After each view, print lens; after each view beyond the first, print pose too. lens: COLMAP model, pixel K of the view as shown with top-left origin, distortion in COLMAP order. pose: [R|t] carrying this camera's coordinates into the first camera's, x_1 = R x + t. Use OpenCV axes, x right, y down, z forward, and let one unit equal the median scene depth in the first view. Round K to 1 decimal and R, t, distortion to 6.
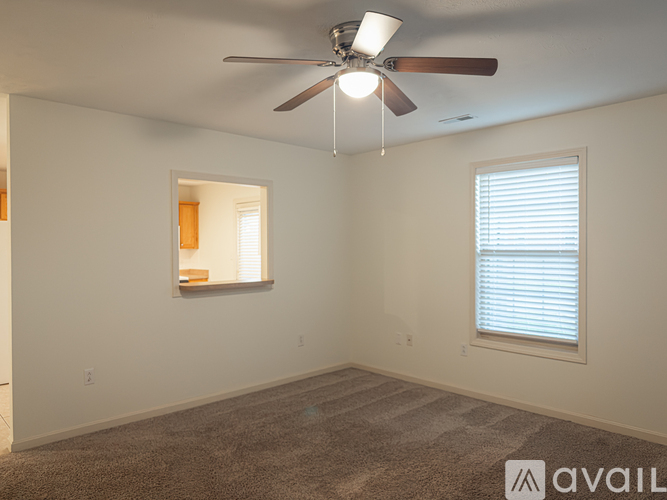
lens RADIAL K [[476.3, 0, 333.5], [0, 476.3, 250.0], [0, 0, 1]] dist [0.005768, 0.004613]
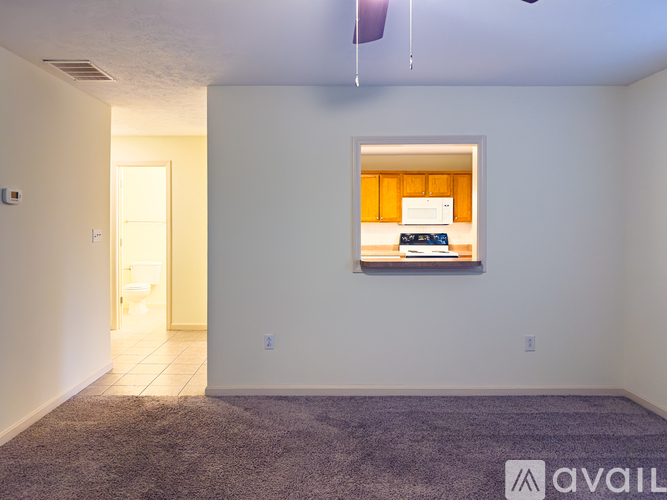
lens RADIAL K [[484.7, 0, 332.7], [0, 484.7, 233.9], [0, 0, 1]] dist [0.021197, 0.002638]
pose [[0.734970, 0.023237, -0.677701, 0.272711], [-0.008234, 0.999645, 0.025346, -0.002733], [0.678049, -0.013049, 0.734901, 0.268795]]
